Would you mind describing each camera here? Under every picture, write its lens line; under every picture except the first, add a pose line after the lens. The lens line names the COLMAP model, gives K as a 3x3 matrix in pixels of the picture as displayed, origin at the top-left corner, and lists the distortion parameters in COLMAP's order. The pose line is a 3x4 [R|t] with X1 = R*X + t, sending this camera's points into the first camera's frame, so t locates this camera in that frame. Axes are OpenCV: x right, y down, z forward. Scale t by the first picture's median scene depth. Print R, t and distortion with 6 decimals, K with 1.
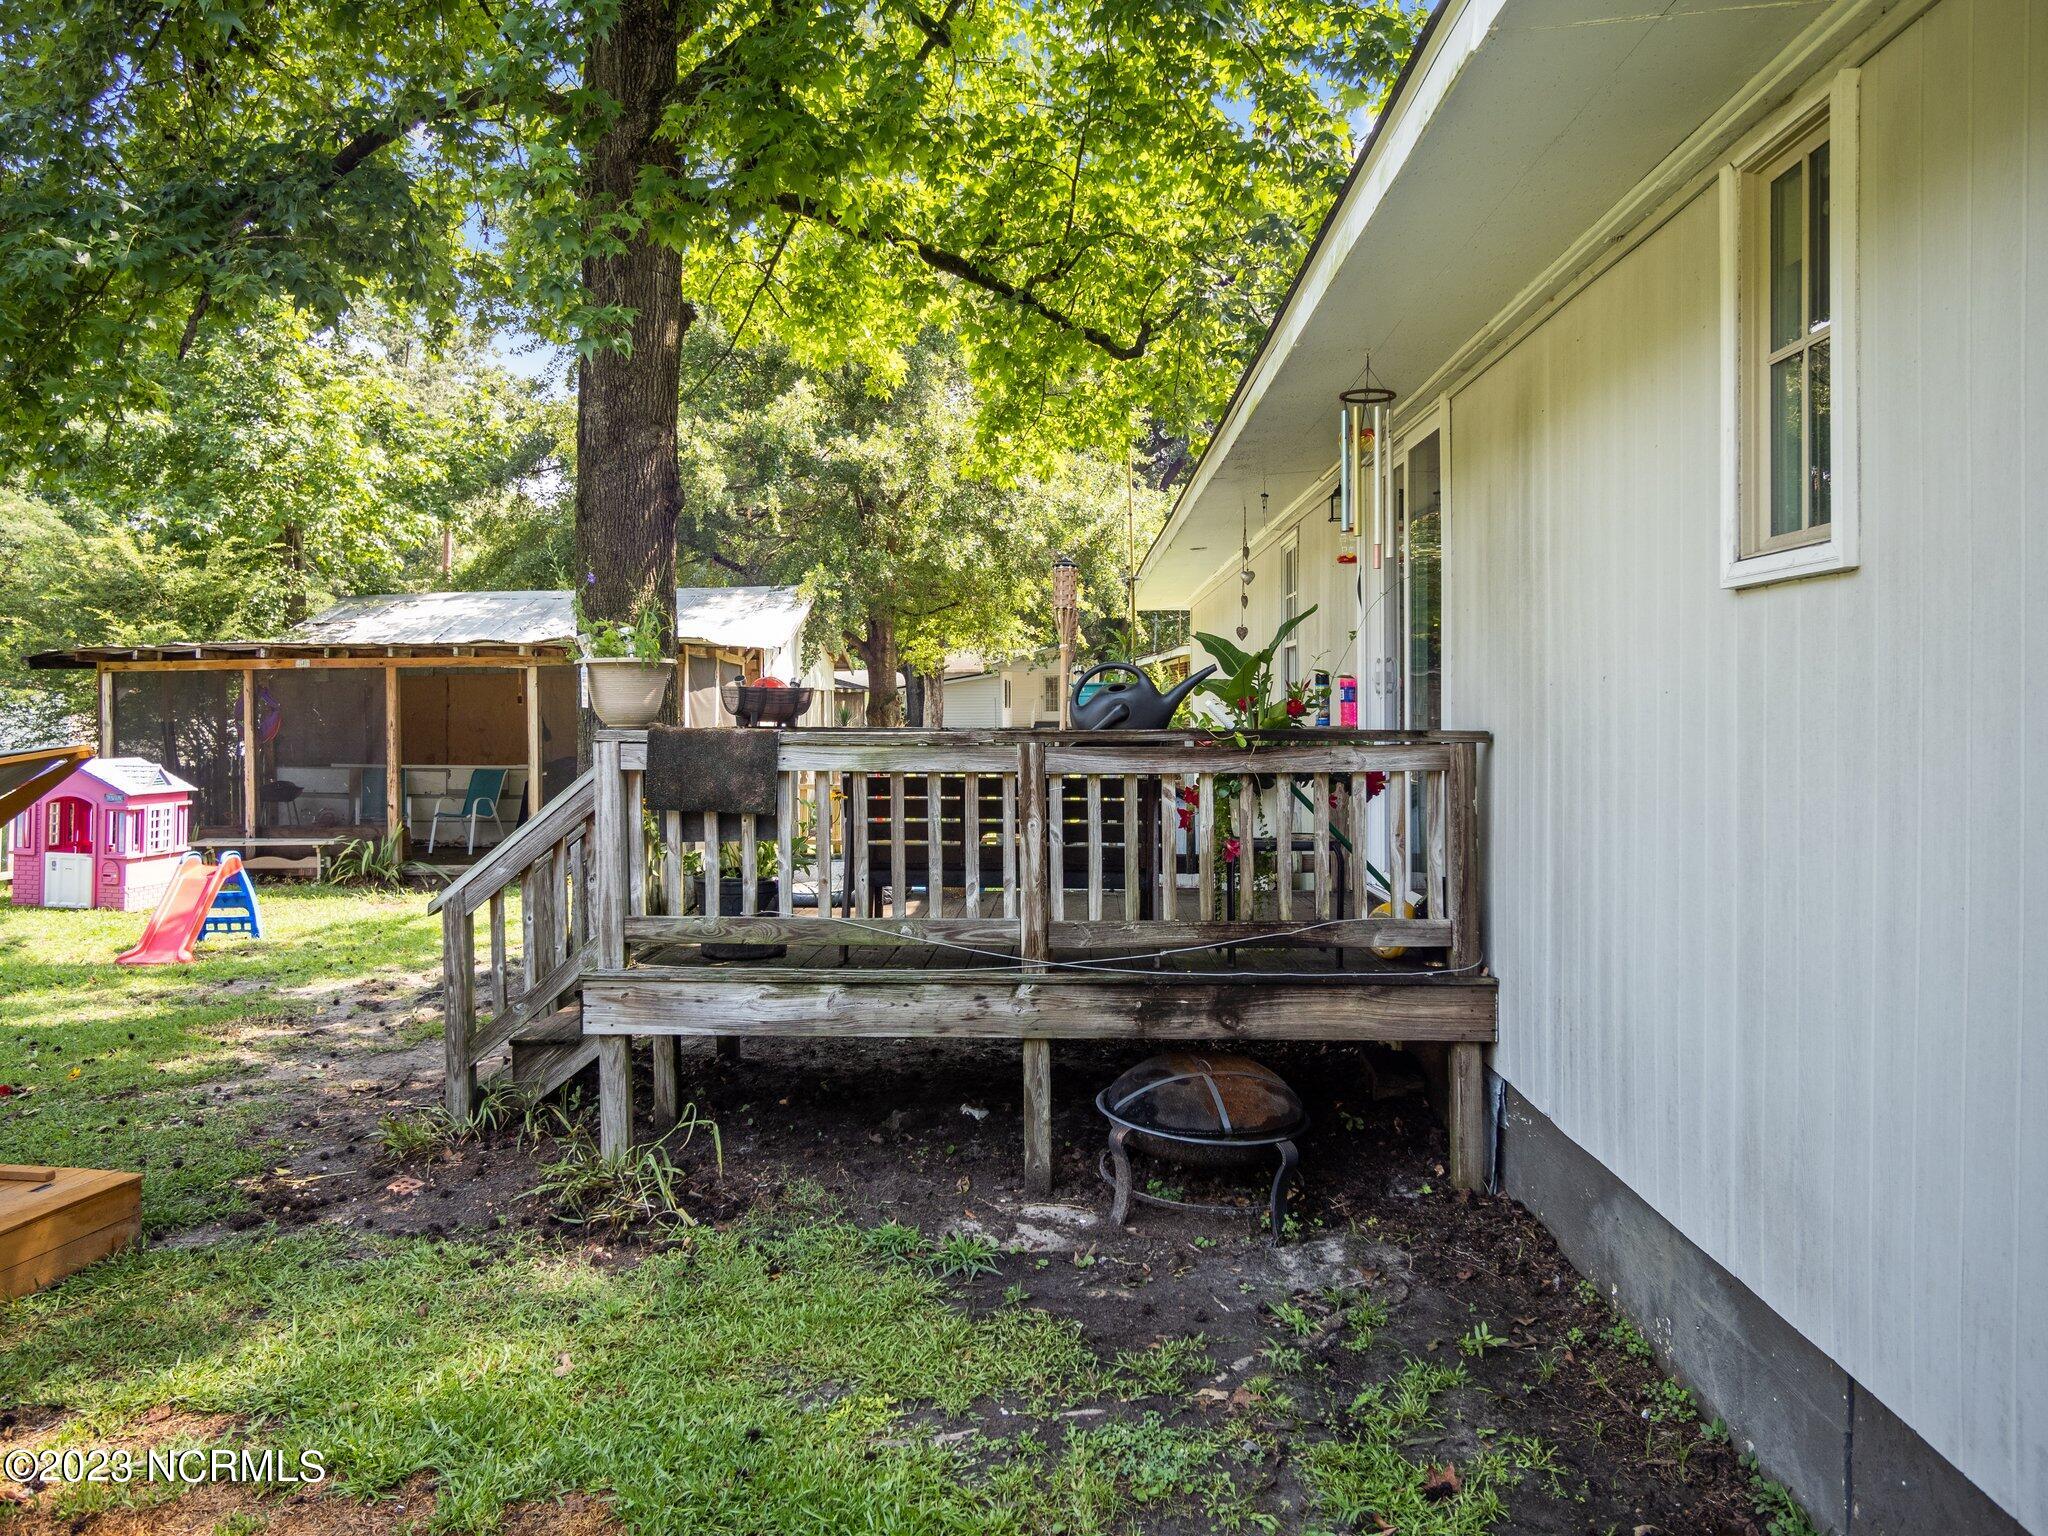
lens RADIAL K [[1433.8, 0, 1023.1], [0, 1433.8, 761.4], [0, 0, 1]] dist [0.004703, 0.000662]
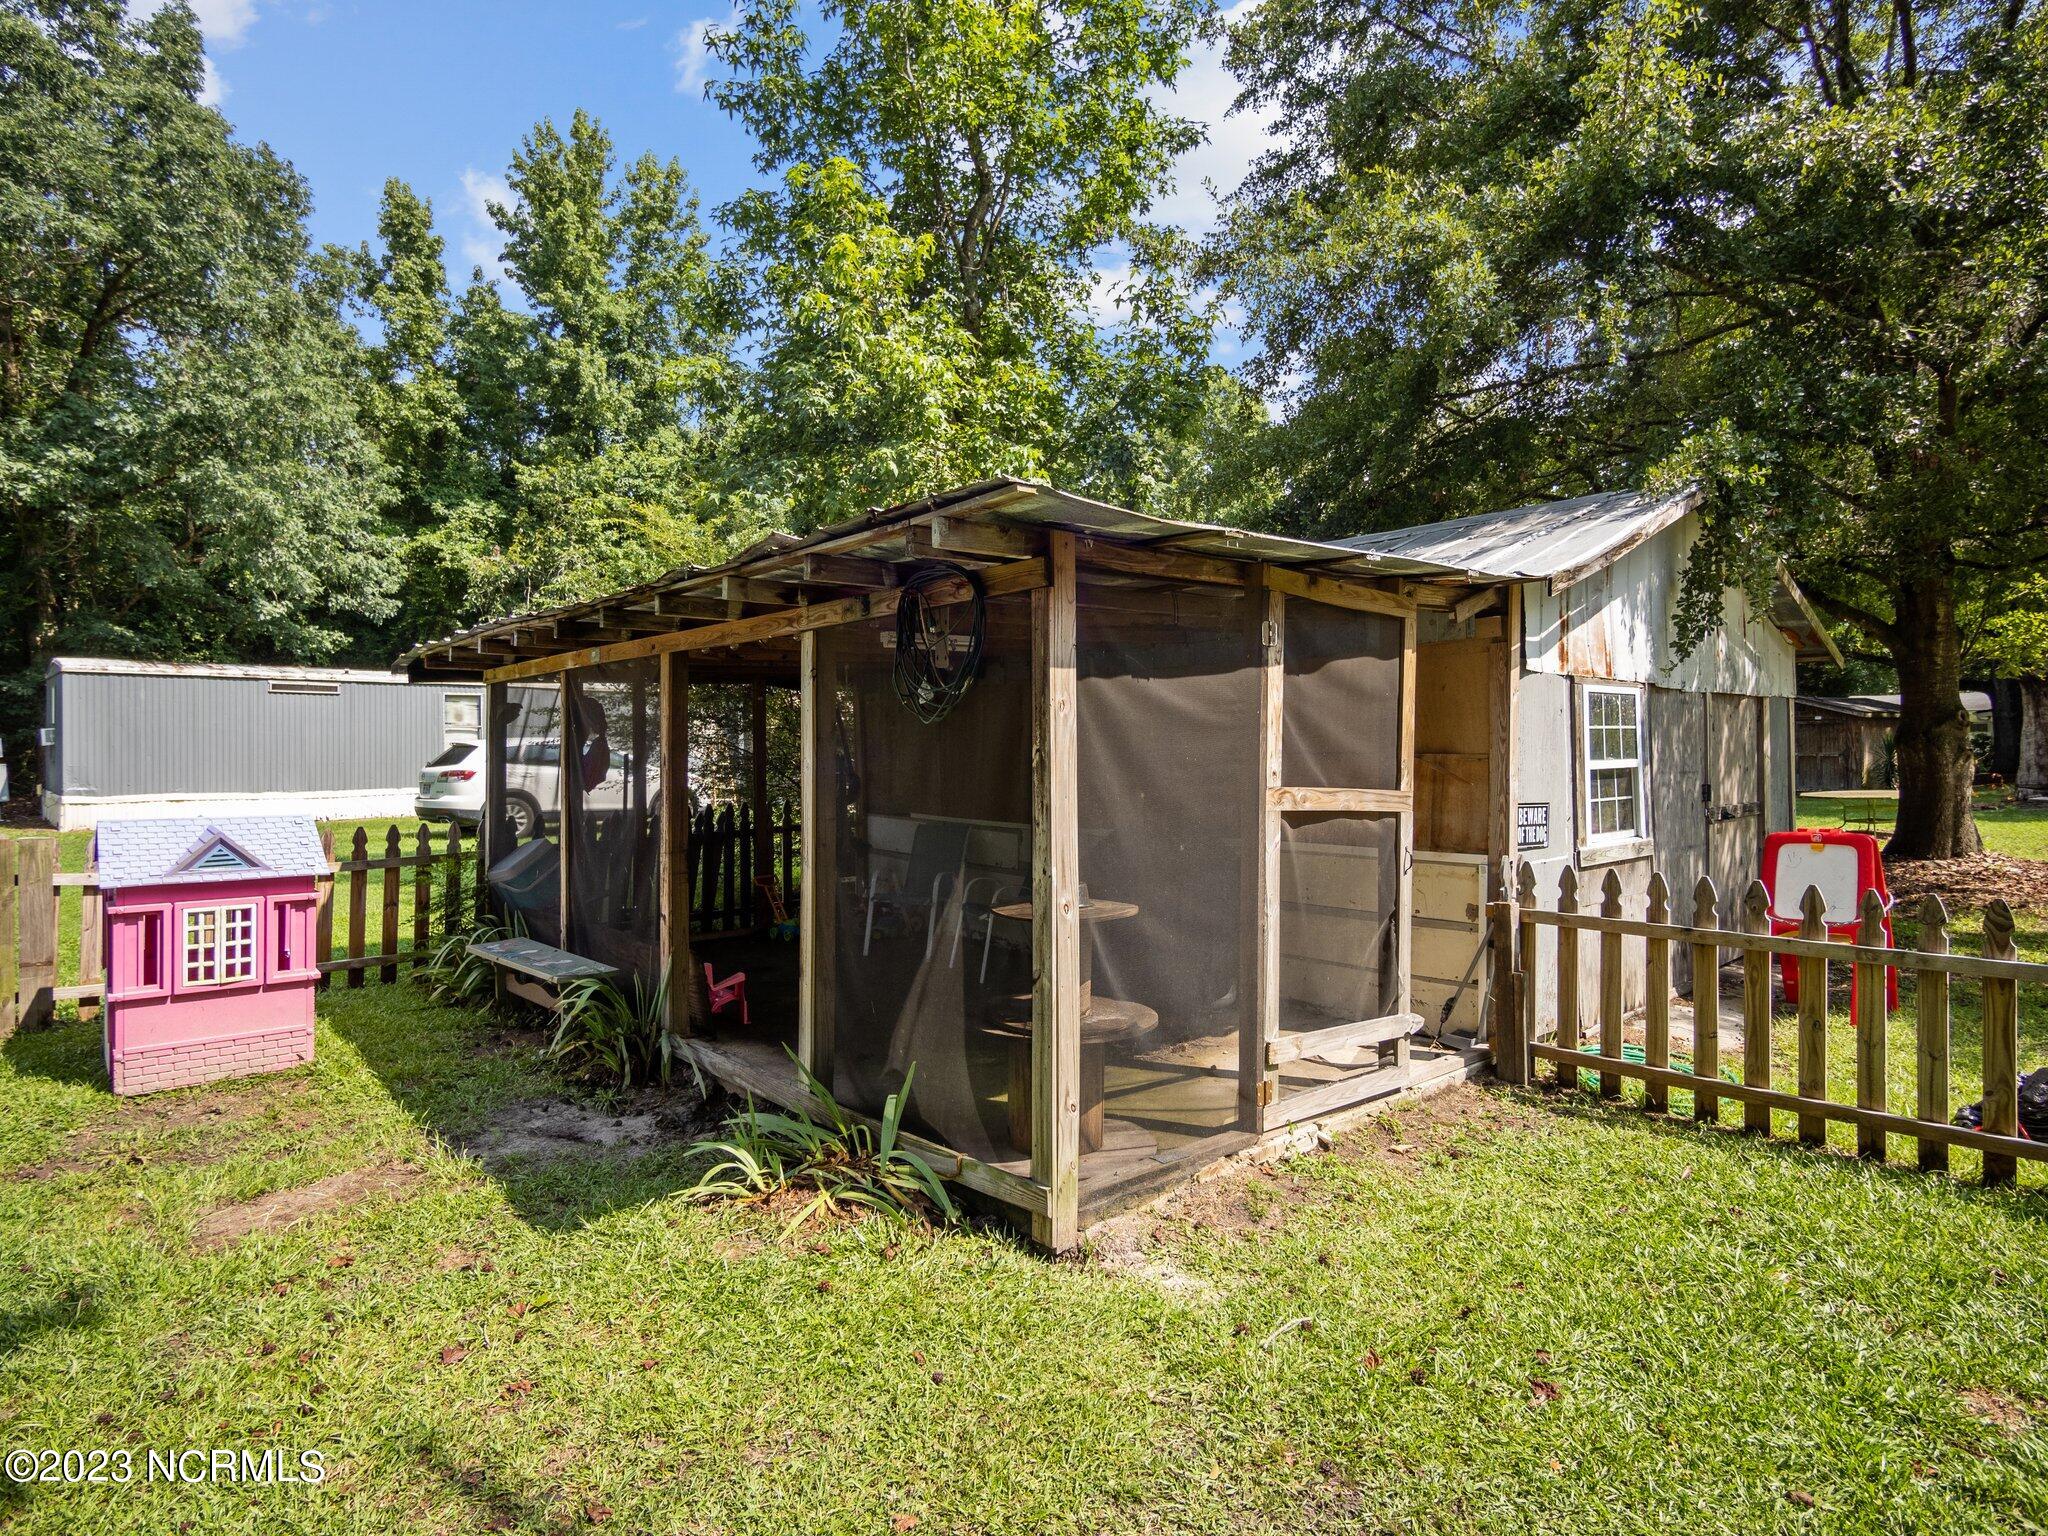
lens RADIAL K [[1090.7, 0, 1022.8], [0, 1090.7, 766.3], [0, 0, 1]] dist [0.003718, 0.000470]
pose [[0.690106, 0.001957, -0.723705, -0.040712], [-0.016793, 0.999770, -0.013310, -0.015523], [0.723513, 0.021338, 0.689981, 0.598938]]
